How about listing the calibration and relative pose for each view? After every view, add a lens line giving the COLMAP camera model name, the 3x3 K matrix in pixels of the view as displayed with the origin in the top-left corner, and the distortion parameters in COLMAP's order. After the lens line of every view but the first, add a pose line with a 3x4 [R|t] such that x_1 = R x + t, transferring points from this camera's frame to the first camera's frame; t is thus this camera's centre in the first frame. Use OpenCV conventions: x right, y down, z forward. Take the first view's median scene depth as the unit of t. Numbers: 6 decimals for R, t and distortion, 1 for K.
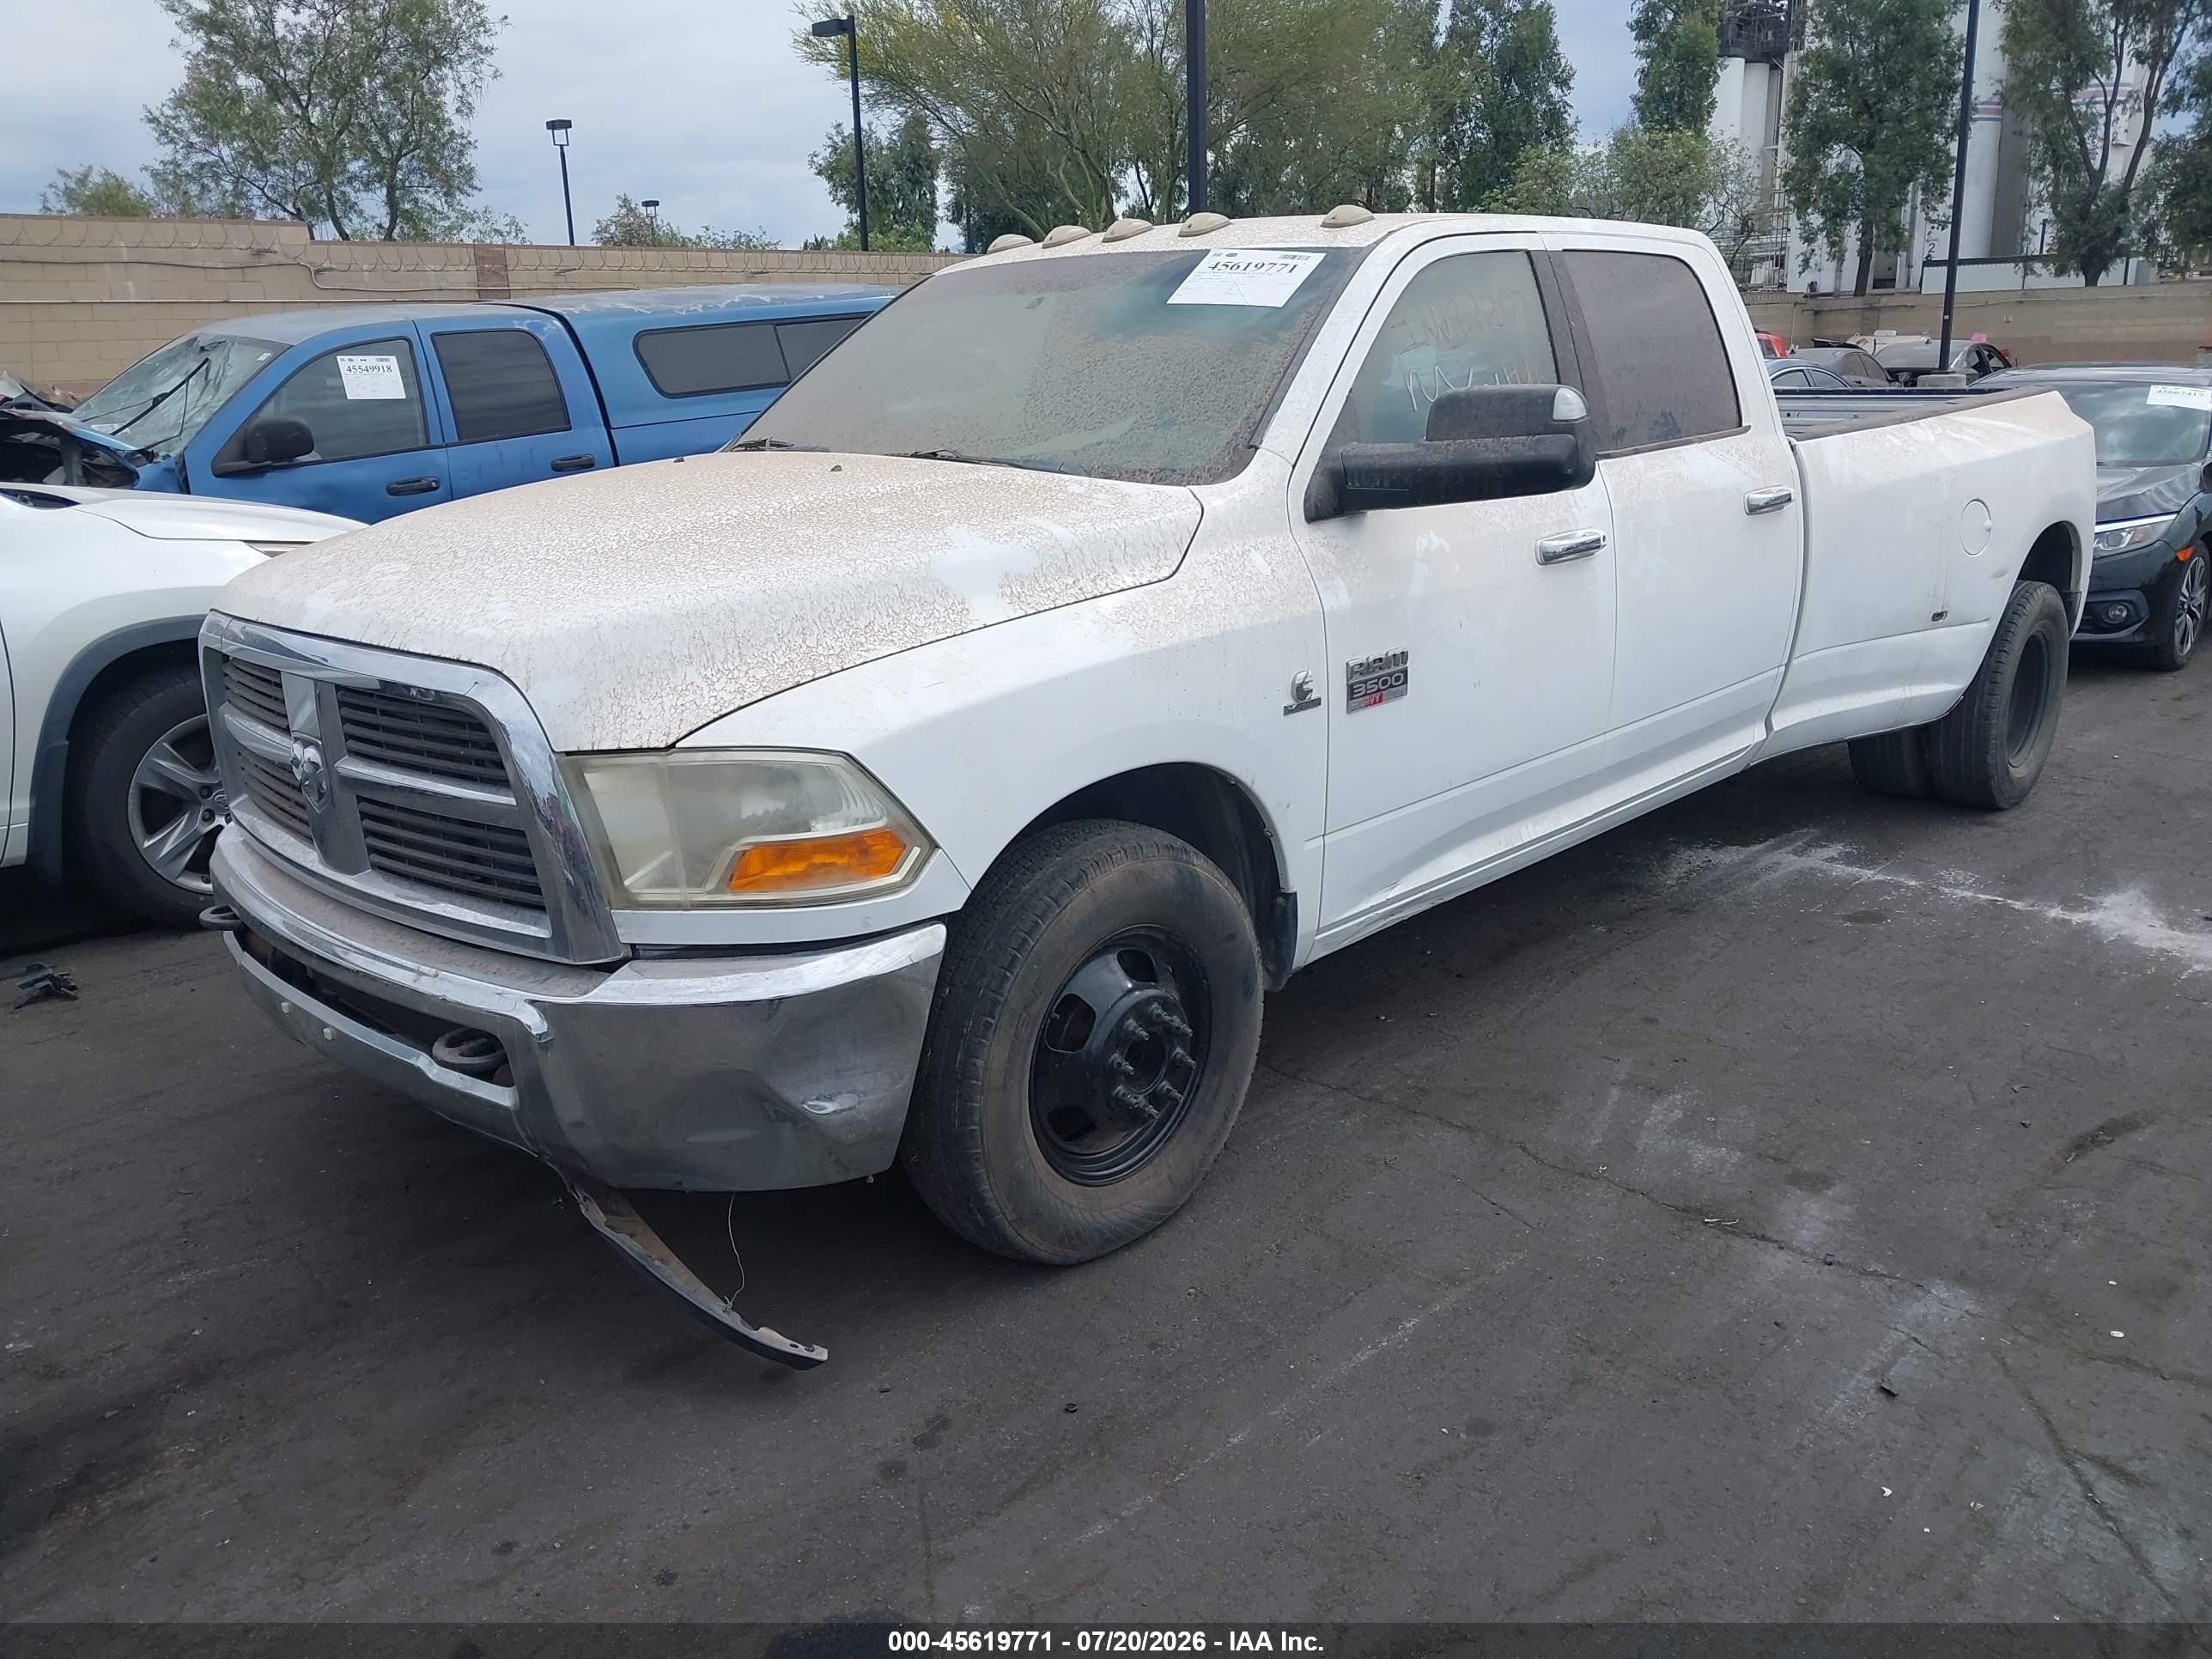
lens RADIAL K [[1725.3, 0, 1074.9], [0, 1725.3, 853.6], [0, 0, 1]] dist [0.030450, -0.041091]
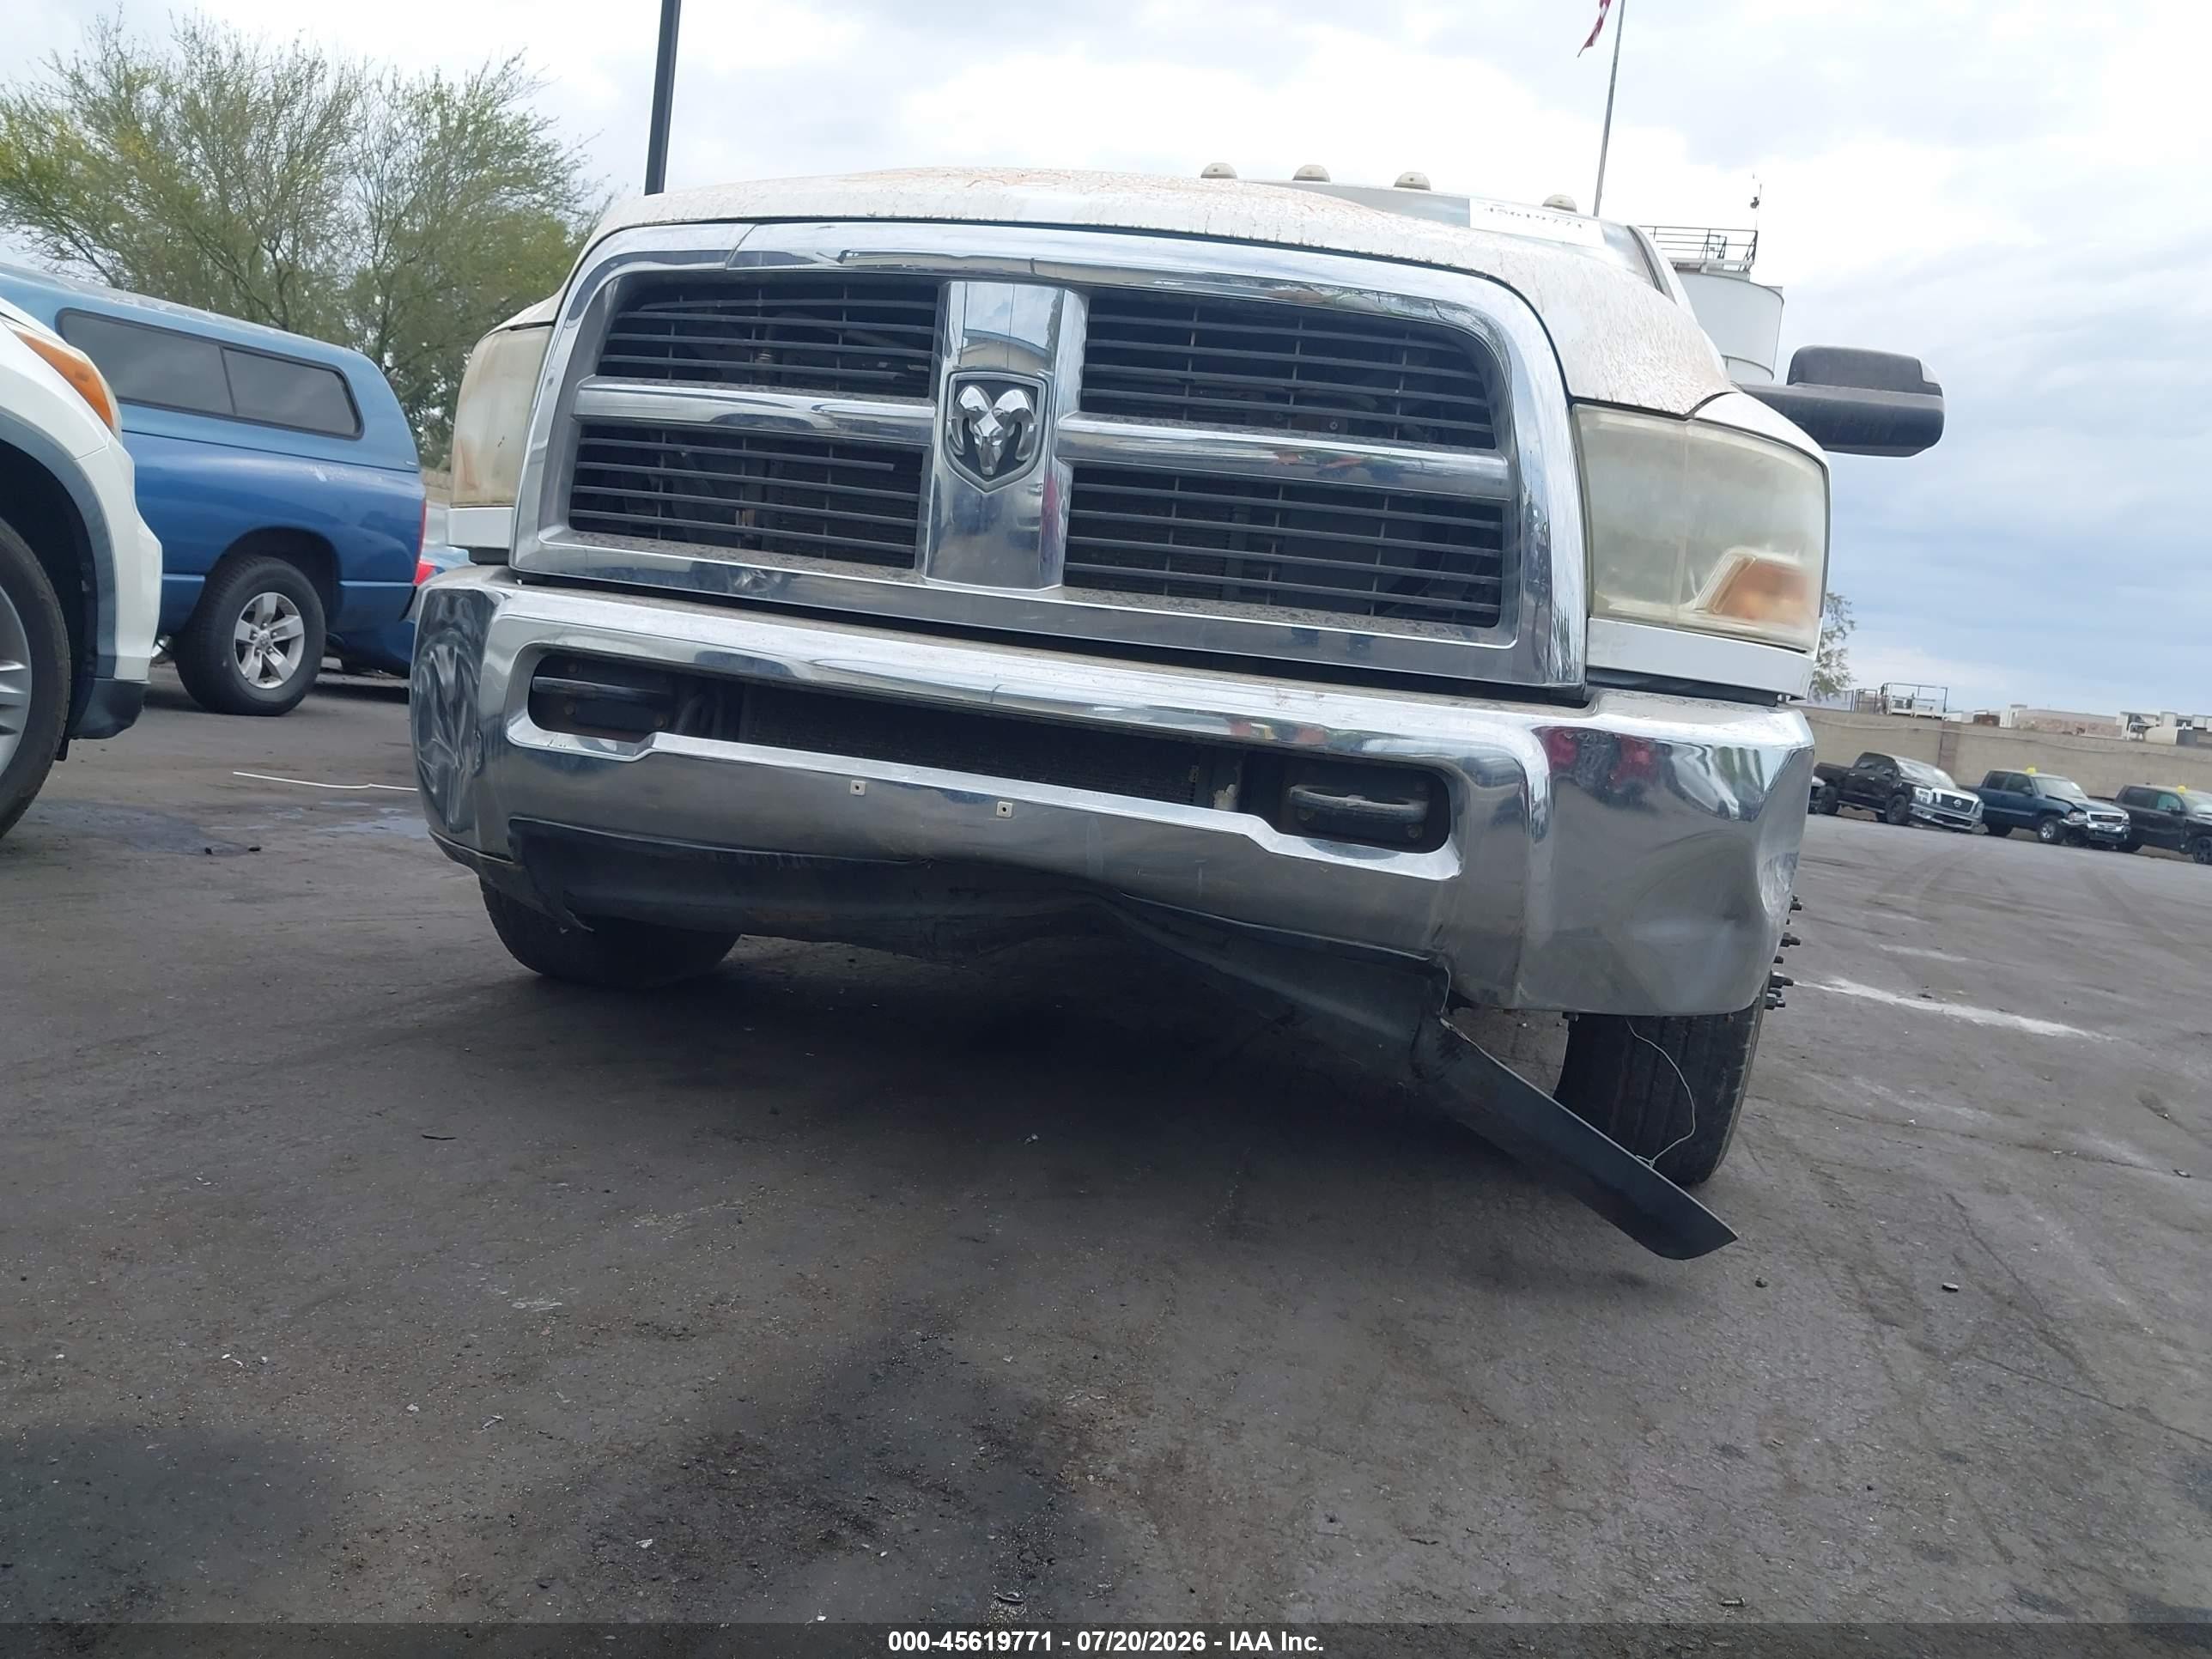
lens RADIAL K [[1725.3, 0, 1108.8], [0, 1725.3, 838.2], [0, 0, 1]] dist [0.030450, -0.041091]
pose [[0.859629, 0.080756, 0.504497, -0.433028], [0.001542, 0.987015, -0.160621, 0.131269], [-0.510917, 0.138852, 0.848342, 0.248535]]
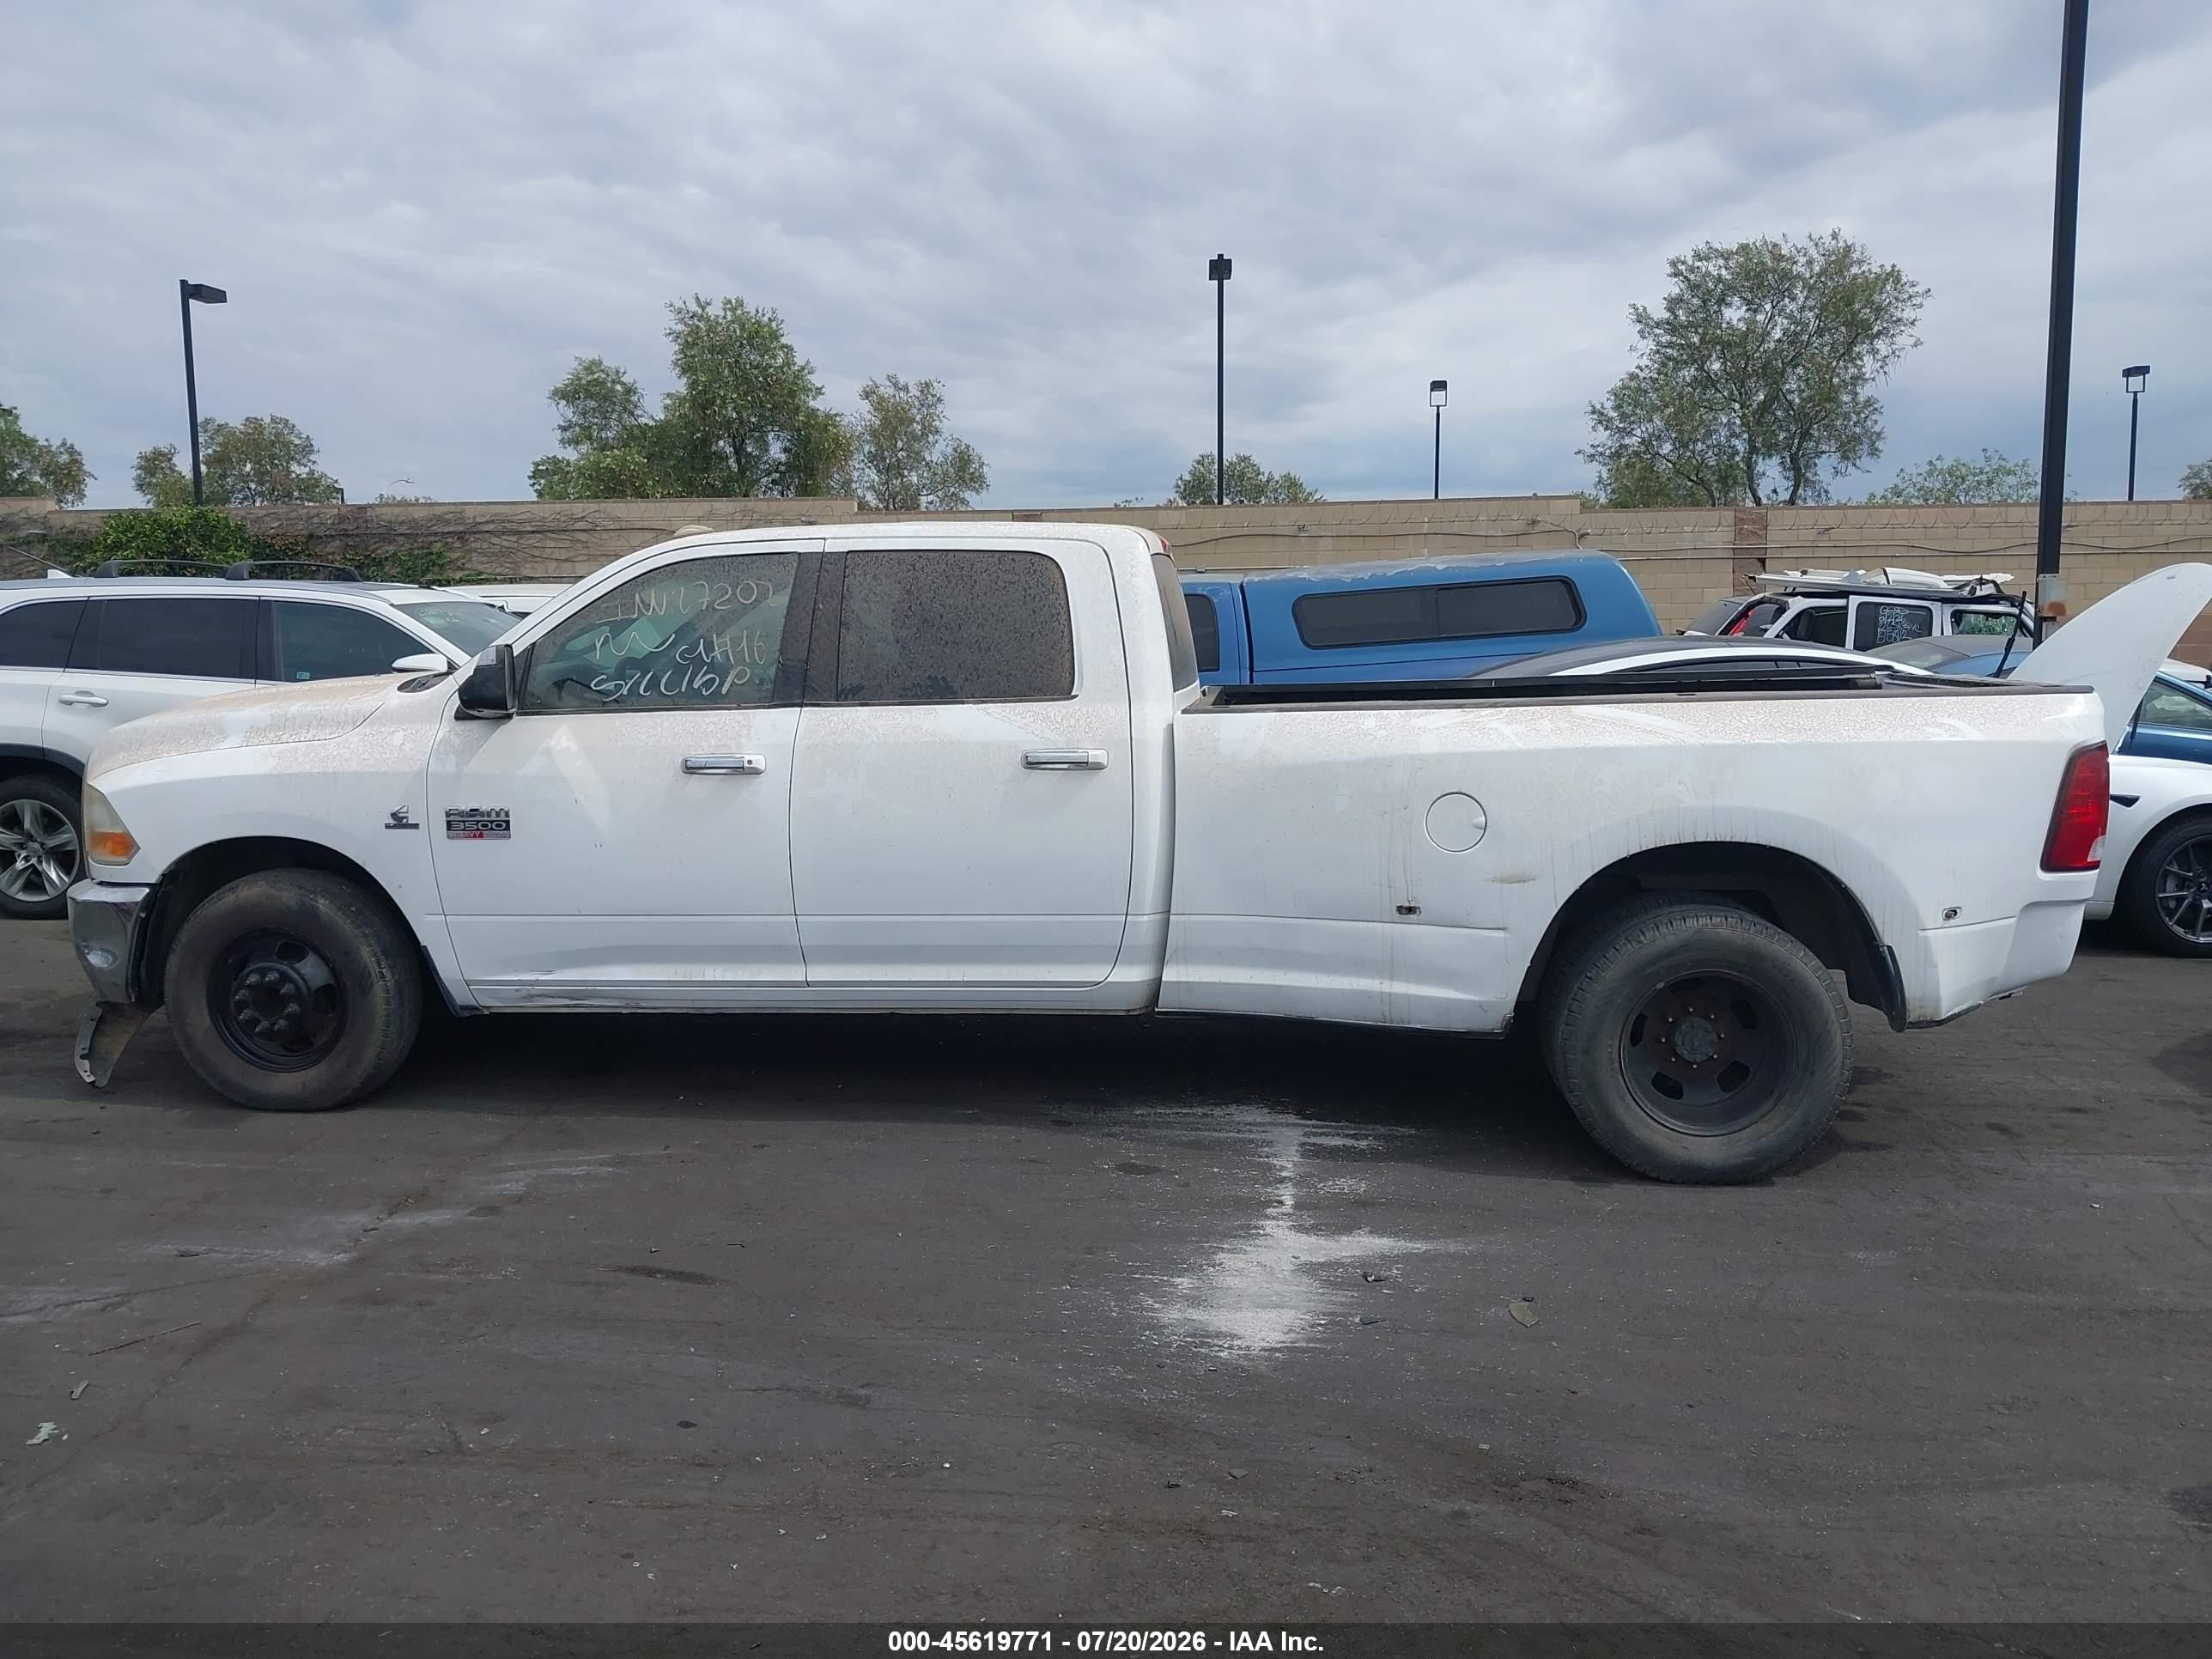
lens RADIAL K [[1725.3, 0, 1095.1], [0, 1725.3, 835.0], [0, 0, 1]] dist [0.030450, -0.041091]
pose [[0.607095, 0.118091, -0.785805, 1.200351], [-0.230734, 0.972487, -0.032113, -0.115213], [0.760393, 0.200808, 0.617640, 0.309315]]
